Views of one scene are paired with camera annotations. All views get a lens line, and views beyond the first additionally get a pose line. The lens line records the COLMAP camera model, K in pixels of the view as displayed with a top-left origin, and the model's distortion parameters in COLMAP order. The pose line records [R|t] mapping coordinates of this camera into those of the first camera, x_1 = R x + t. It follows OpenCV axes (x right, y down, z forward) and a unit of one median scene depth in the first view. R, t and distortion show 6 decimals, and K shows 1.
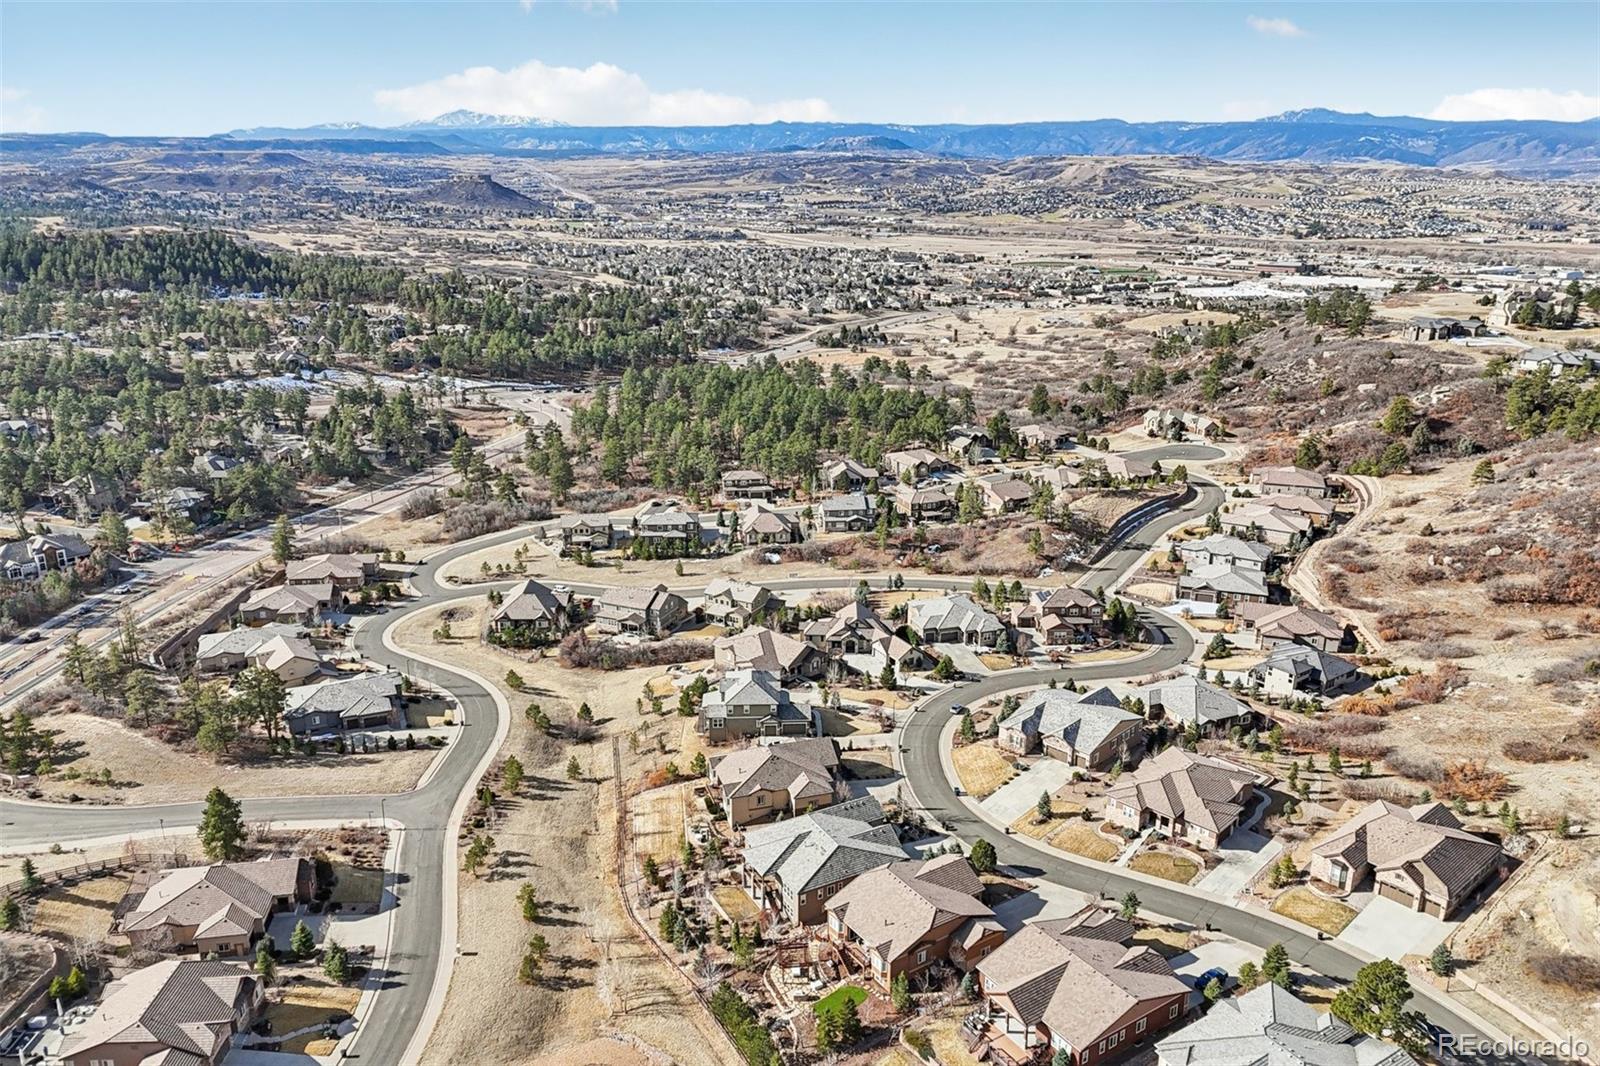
lens RADIAL K [[1177.2, 0, 805.1], [0, 1177.2, 536.7], [0, 0, 1]] dist [0.074263, -0.067339]
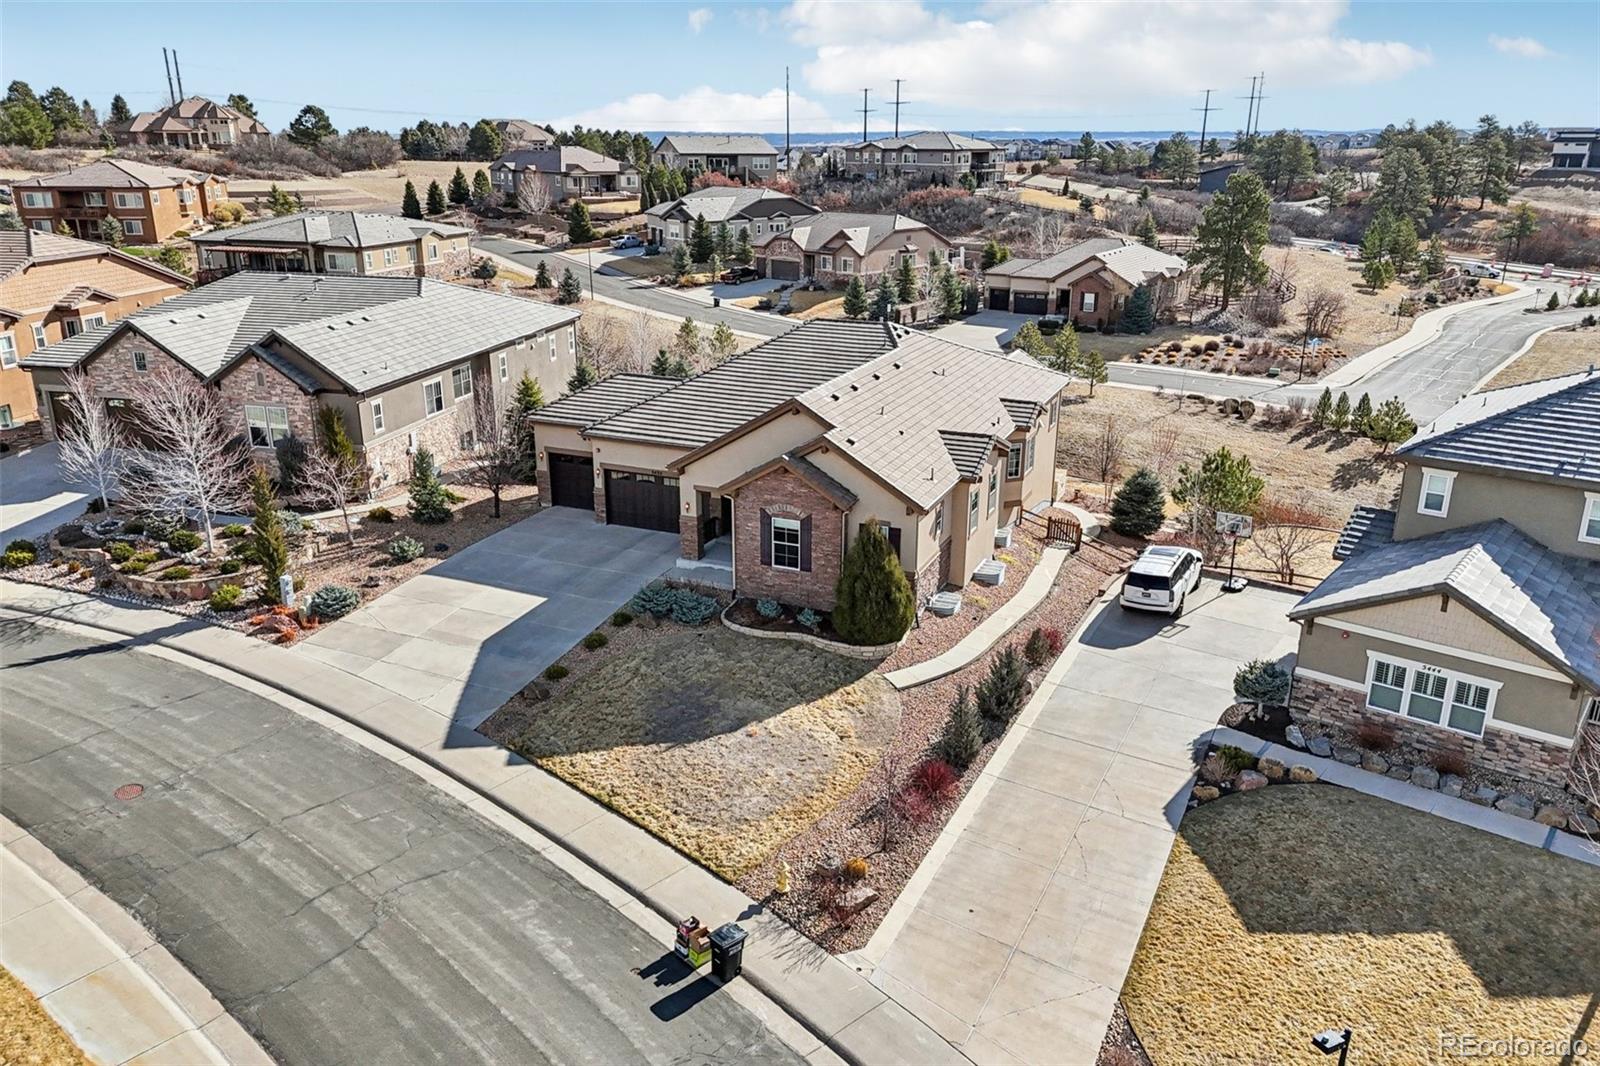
lens RADIAL K [[1177.2, 0, 805.1], [0, 1177.2, 536.7], [0, 0, 1]] dist [0.074263, -0.067339]
pose [[-0.650928, 0.248957, -0.717157, 0.182247], [-0.236702, 0.831040, 0.503333, 0.109809], [0.721294, 0.497386, -0.482018, 1.279668]]
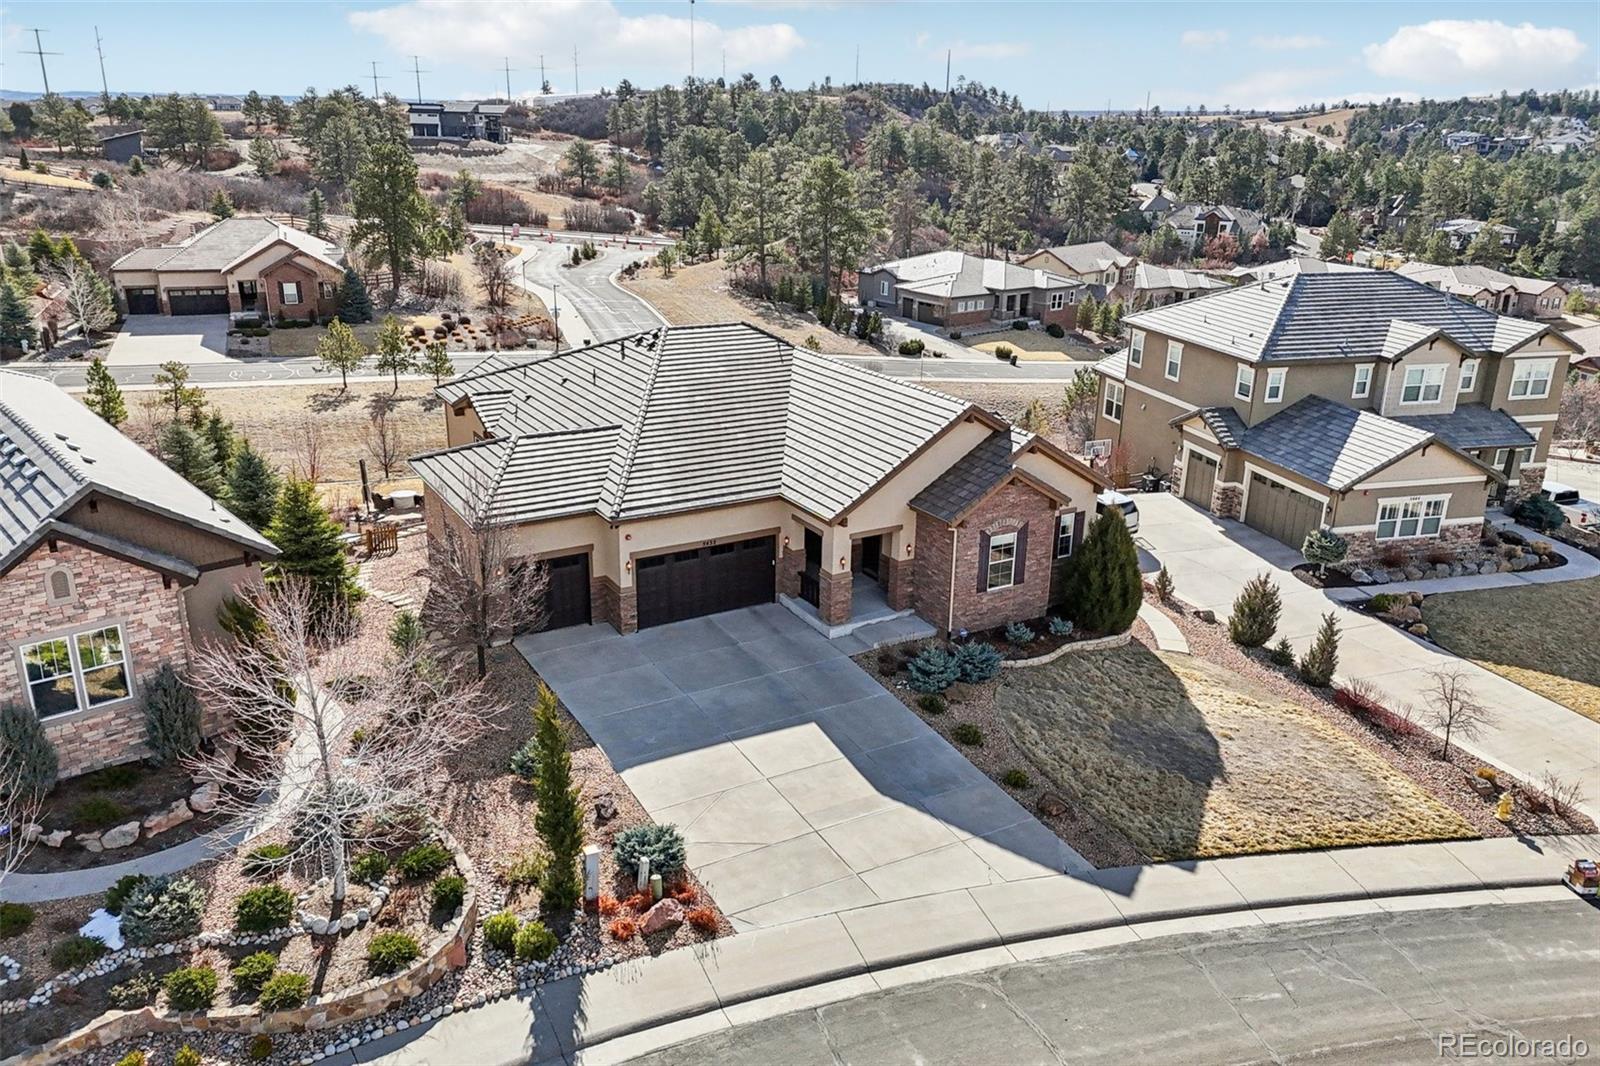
lens RADIAL K [[1193.2, 0, 808.3], [0, 1193.2, 531.3], [0, 0, 1]] dist [0.068512, -0.065422]
pose [[0.230230, 0.330811, -0.915182, 0.204021], [-0.323573, 0.912960, 0.248607, 0.174180], [0.917766, 0.238892, 0.317232, 1.085402]]
